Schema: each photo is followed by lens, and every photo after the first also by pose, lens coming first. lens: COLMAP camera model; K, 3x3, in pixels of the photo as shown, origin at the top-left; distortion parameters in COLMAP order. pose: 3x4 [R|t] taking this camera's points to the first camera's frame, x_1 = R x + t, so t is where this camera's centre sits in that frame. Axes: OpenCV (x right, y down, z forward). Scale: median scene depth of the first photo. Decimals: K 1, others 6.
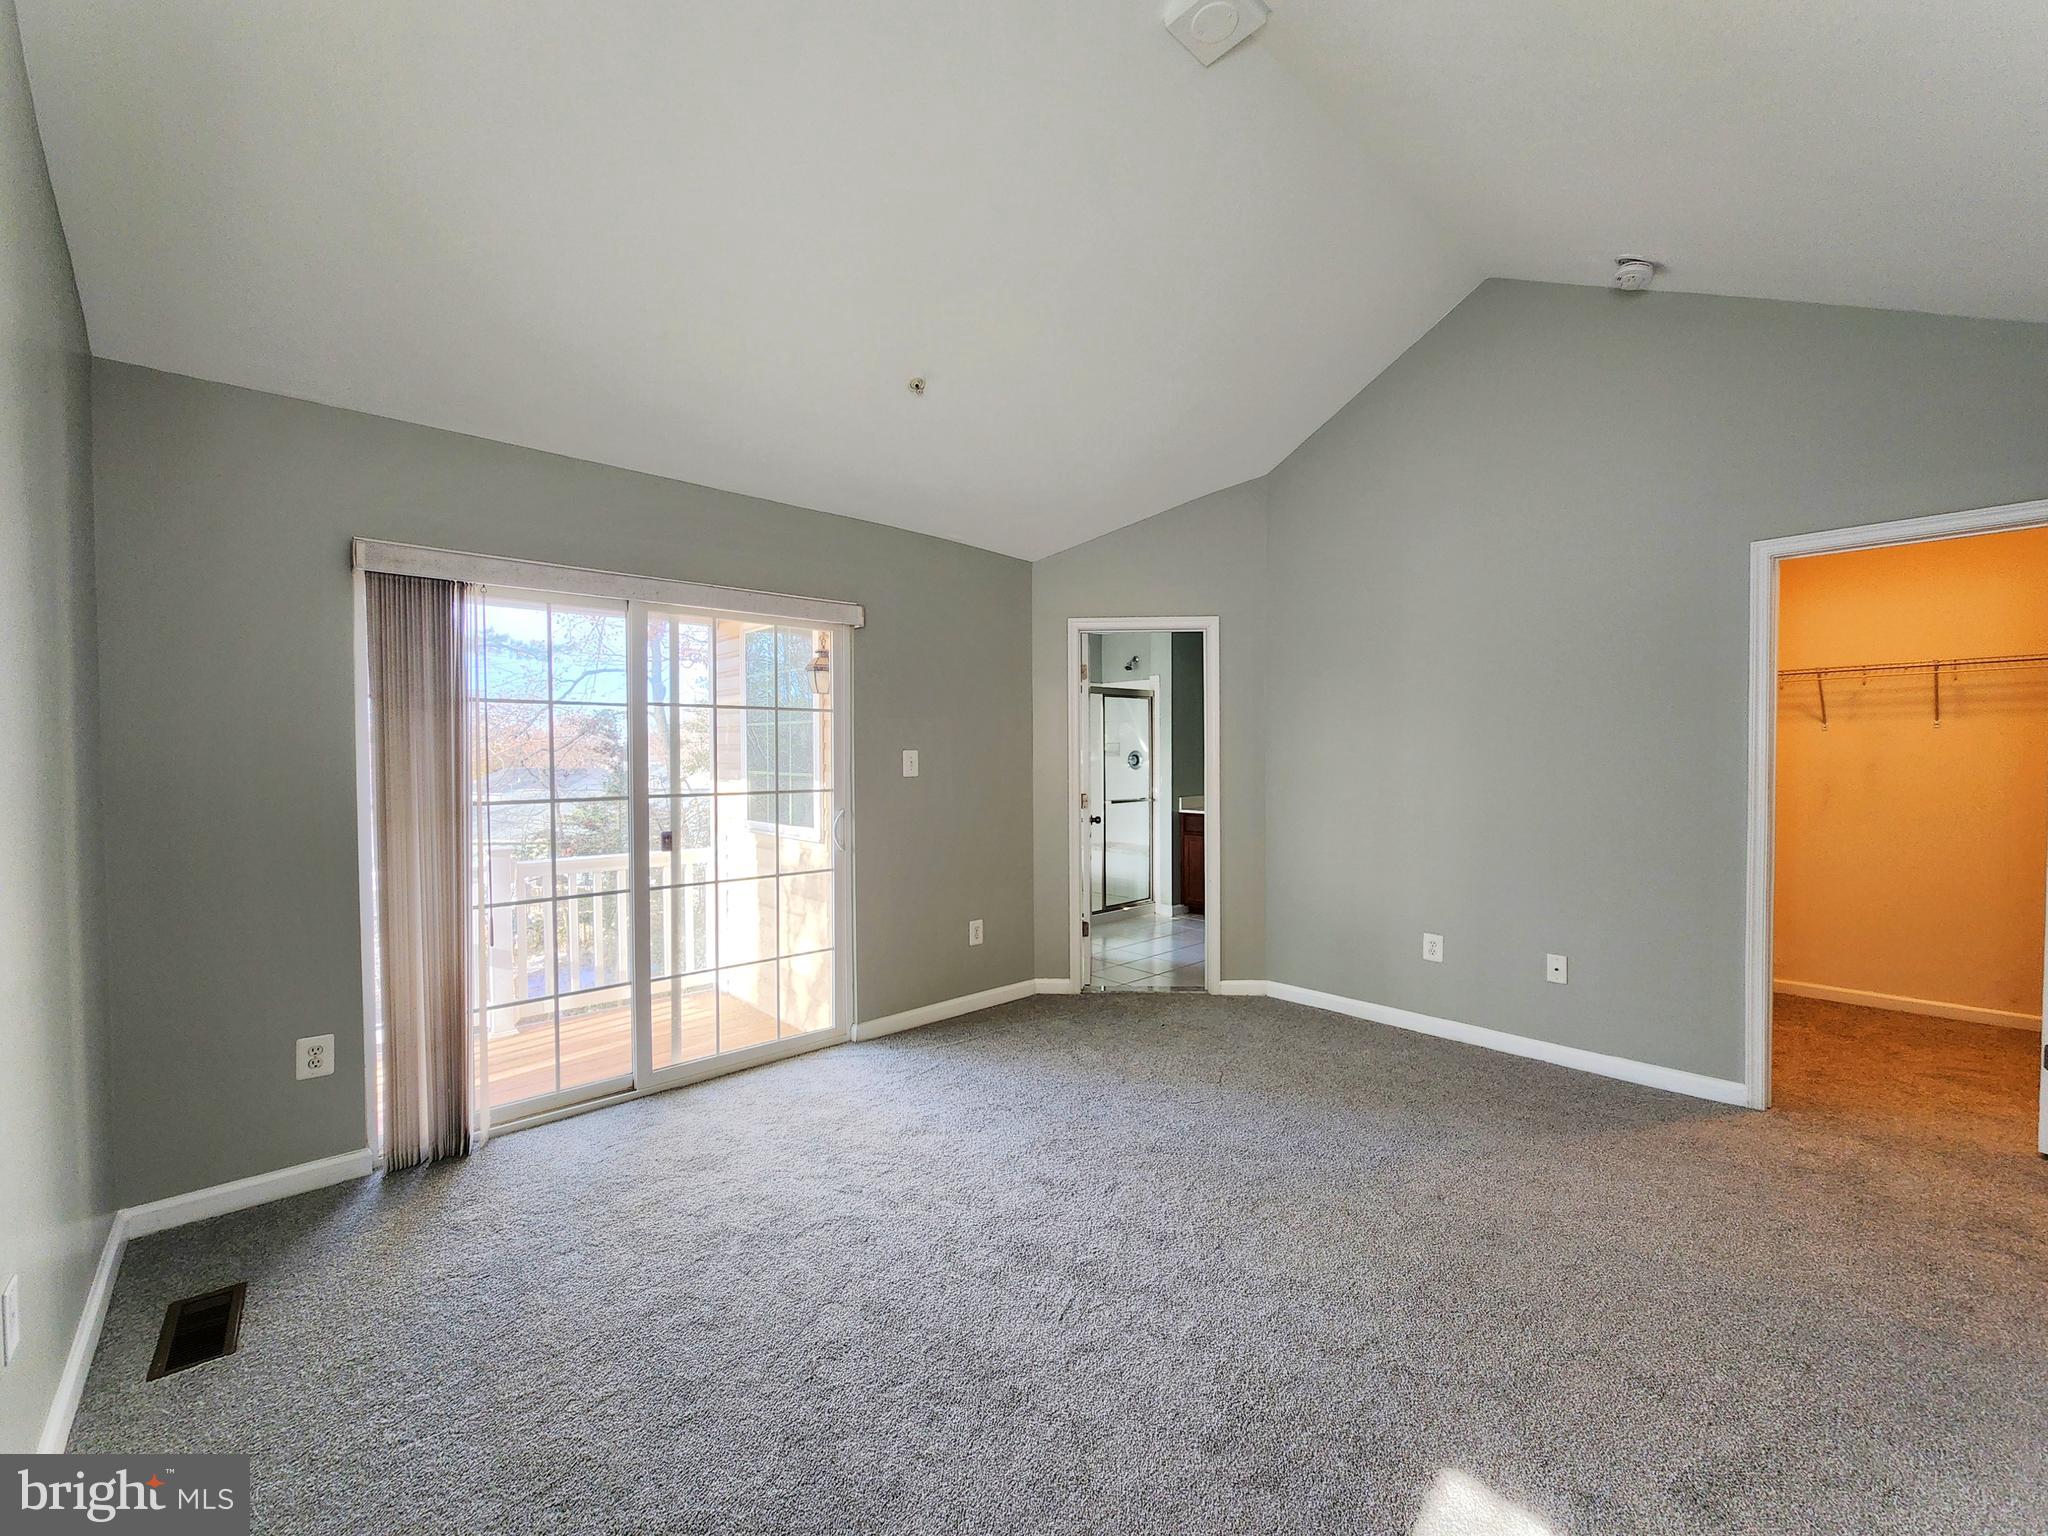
lens RADIAL K [[835.5, 0, 1036.1], [0, 835.5, 776.5], [0, 0, 1]] dist [-0.003064, 0.000289]
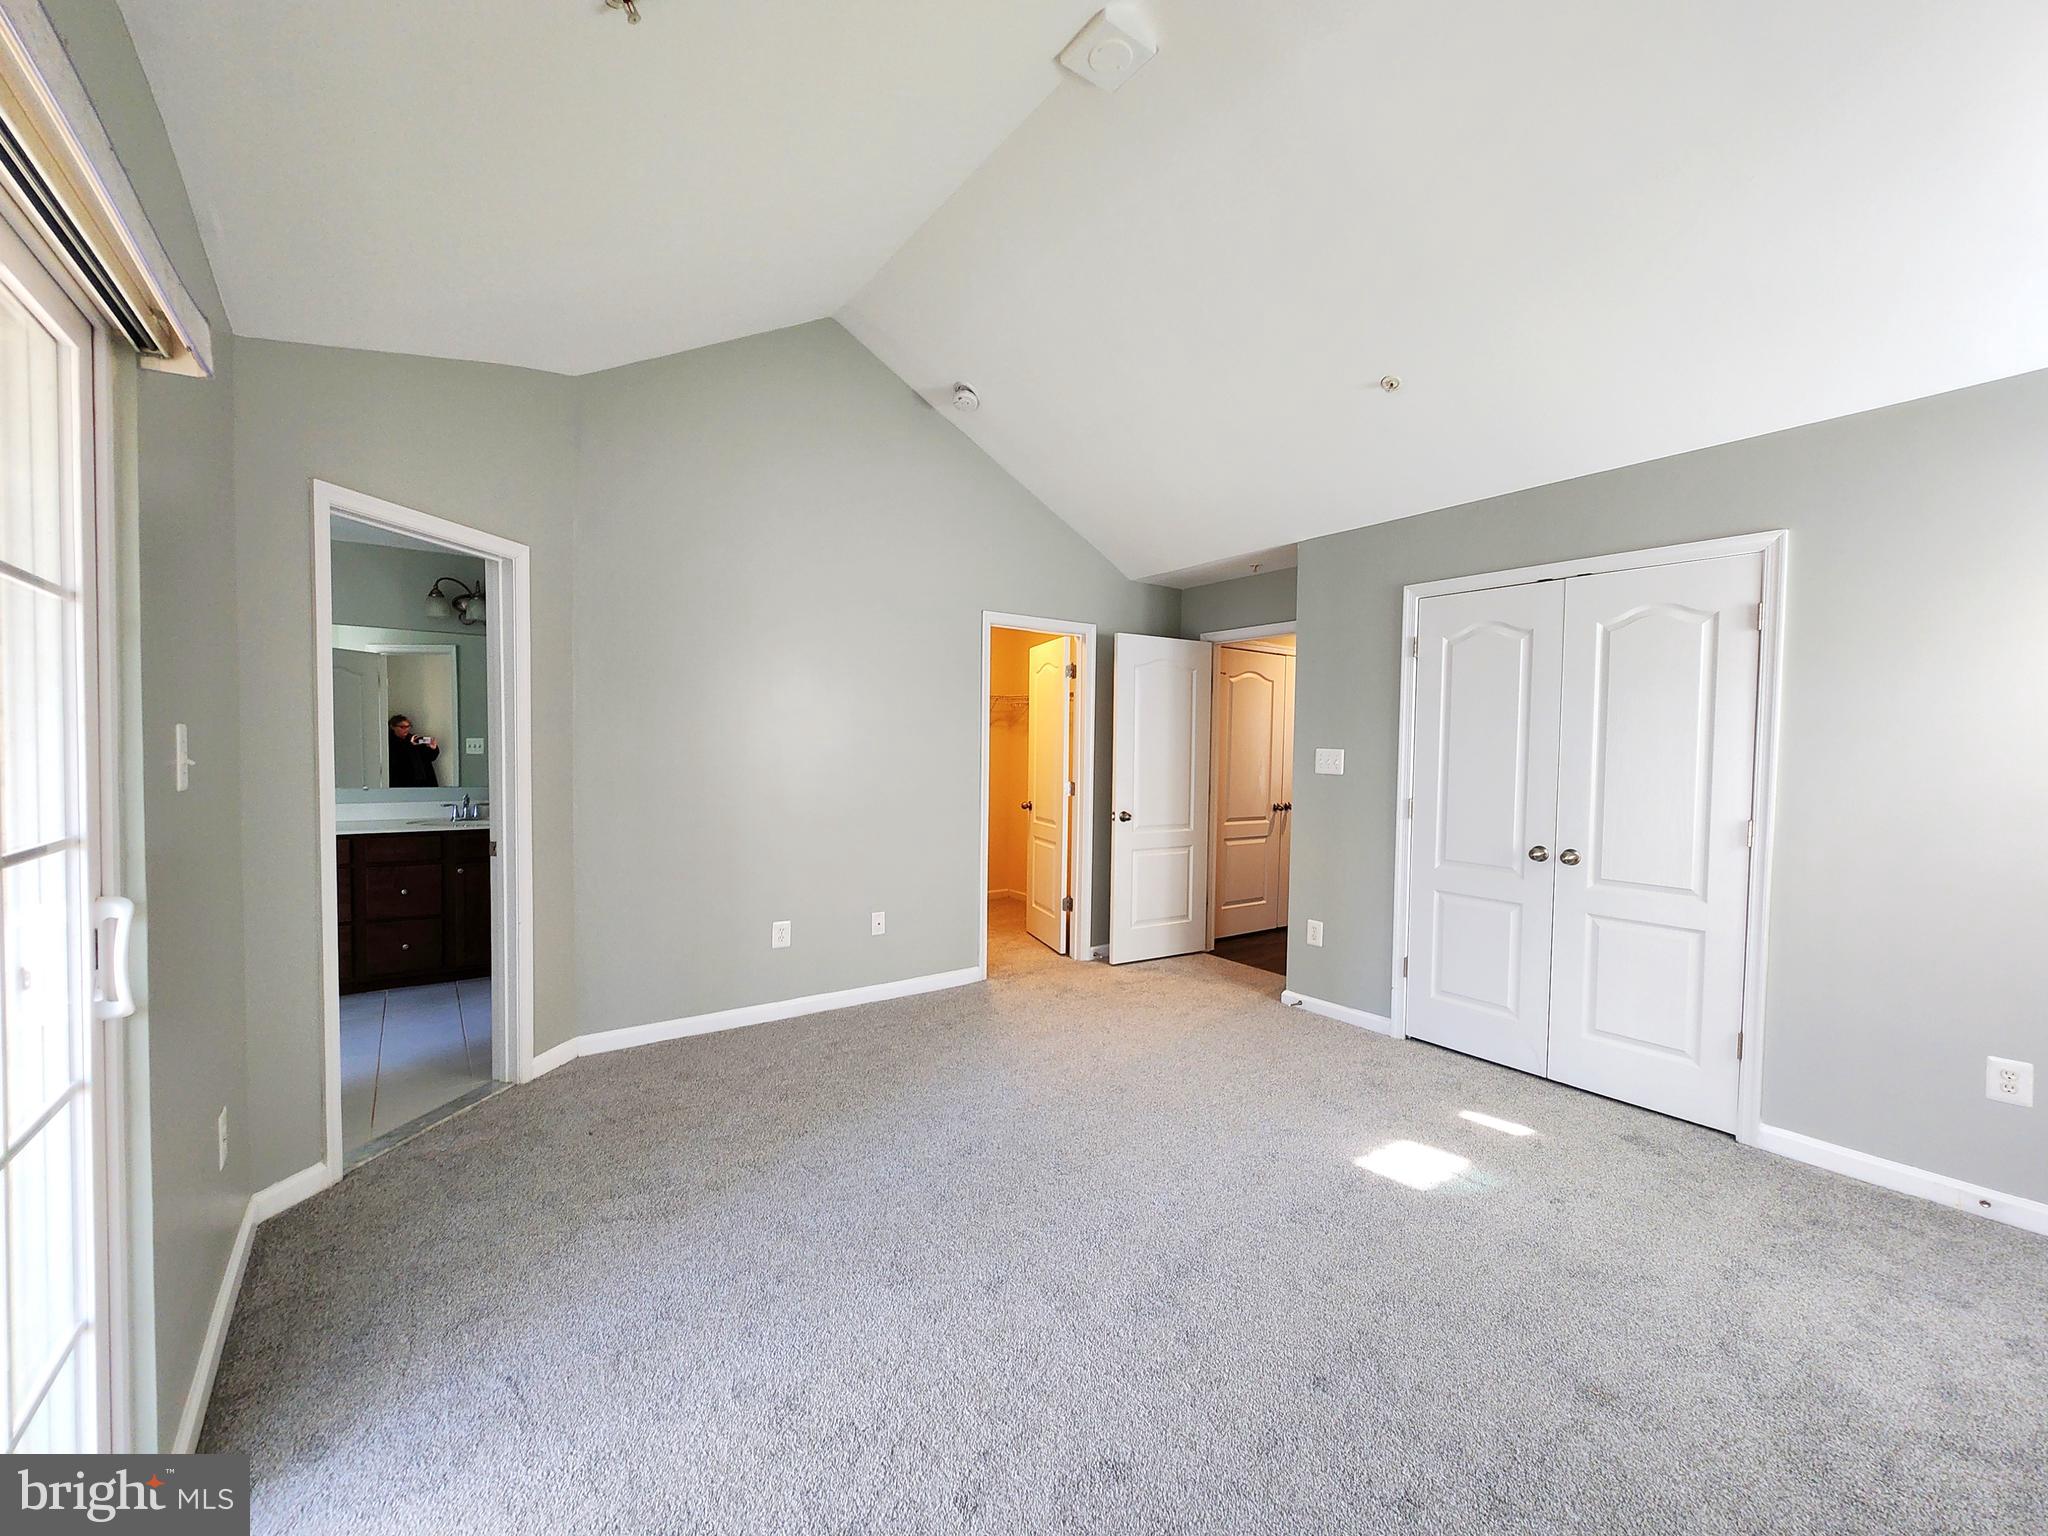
lens RADIAL K [[835.5, 0, 1036.1], [0, 835.5, 776.5], [0, 0, 1]] dist [-0.003064, 0.000289]
pose [[0.109271, -0.026635, 0.993655, -0.475254], [0.011896, 0.999604, 0.025486, -0.009817], [-0.993941, 0.009036, 0.109545, 0.543400]]
